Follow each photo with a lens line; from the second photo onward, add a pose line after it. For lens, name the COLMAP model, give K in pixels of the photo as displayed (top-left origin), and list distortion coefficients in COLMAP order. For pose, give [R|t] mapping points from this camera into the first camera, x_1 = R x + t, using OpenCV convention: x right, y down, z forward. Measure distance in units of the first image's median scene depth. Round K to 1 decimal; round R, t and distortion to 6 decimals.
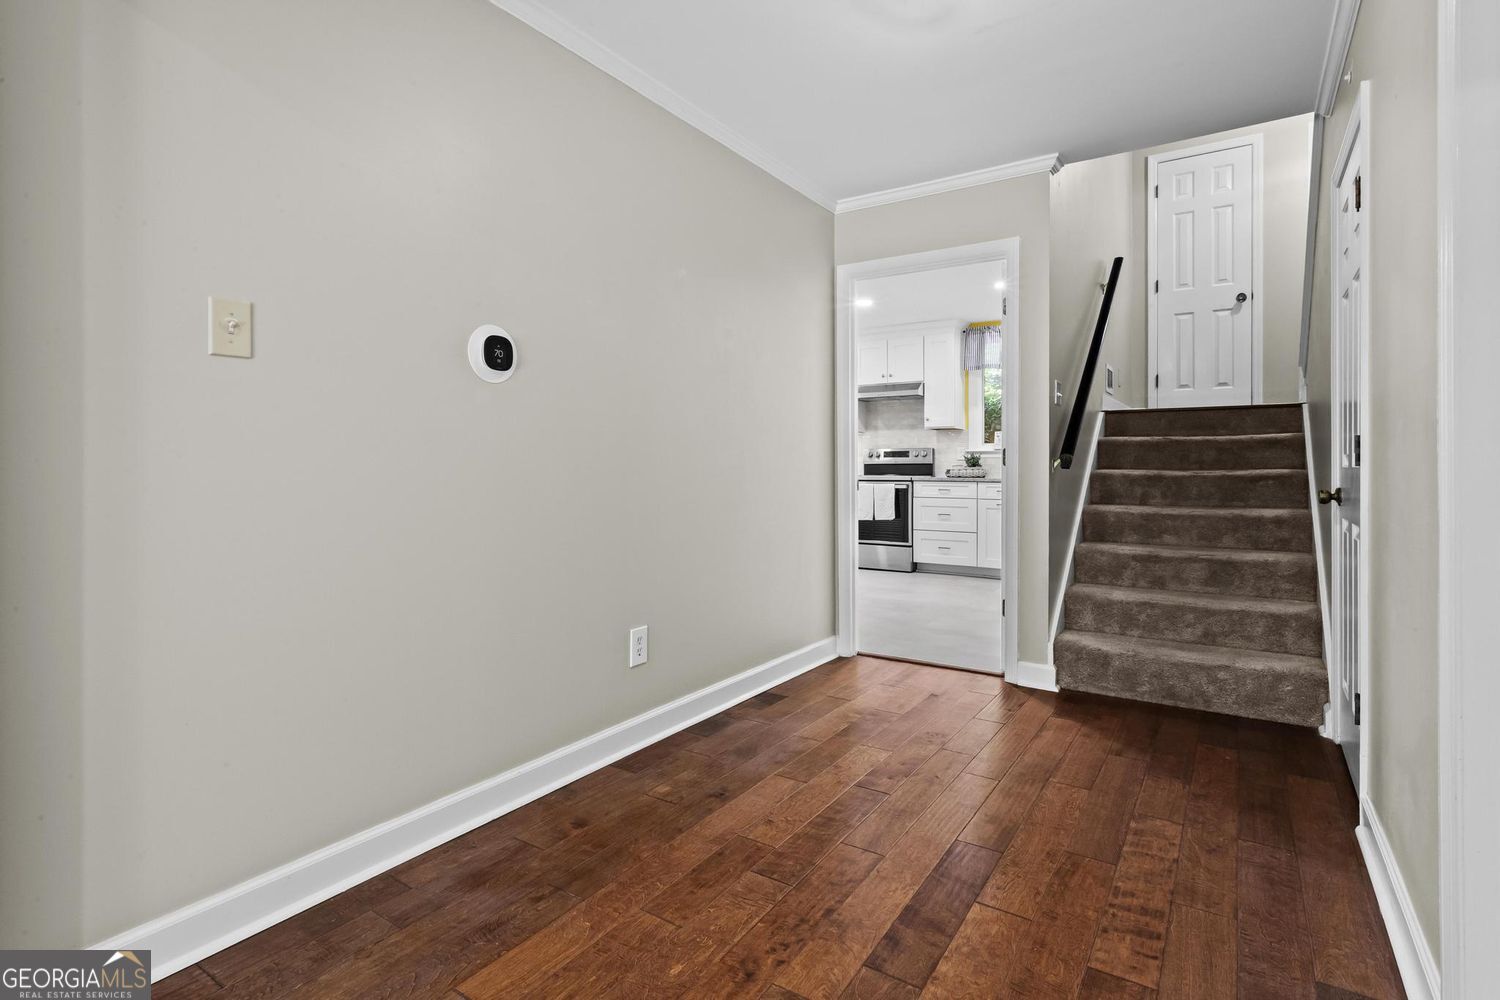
lens RADIAL K [[724.2, 0, 756.0], [0, 724.2, 467.3], [0, 0, 1]] dist [-0.001684, 0.002189]
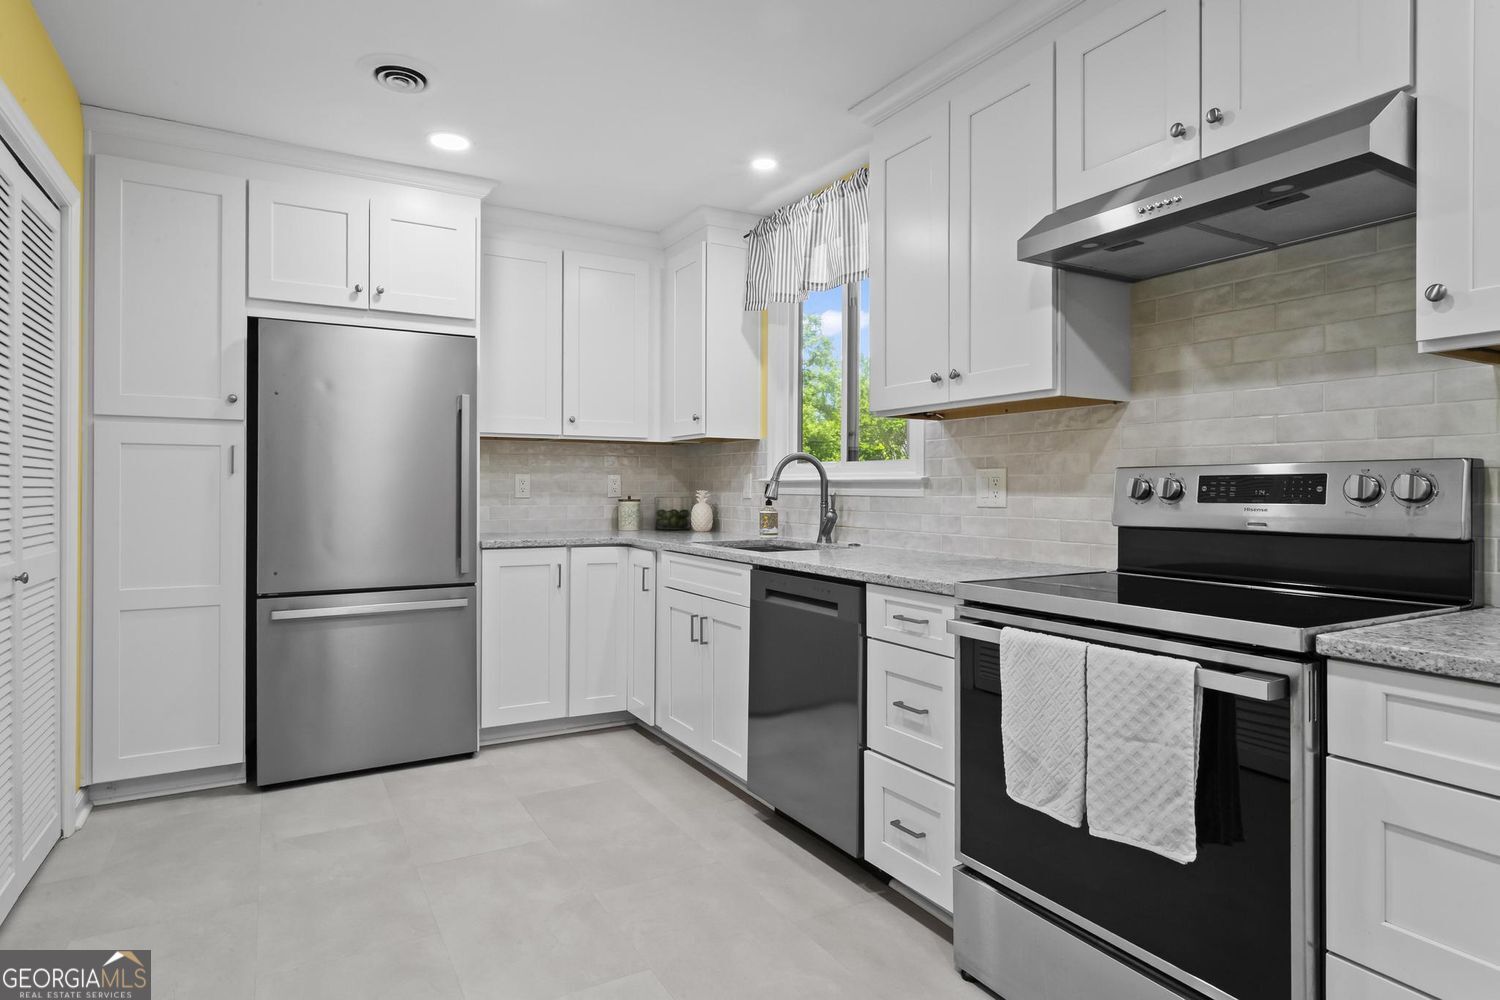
lens RADIAL K [[840.3, 0, 726.2], [0, 840.3, 486.3], [0, 0, 1]] dist [-0.006386, 0.006431]
pose [[0.890365, 0.004308, -0.455227, 0.177716], [-0.003106, 0.999989, 0.003388, -0.020280], [0.455237, -0.001602, 0.890369, 0.747242]]
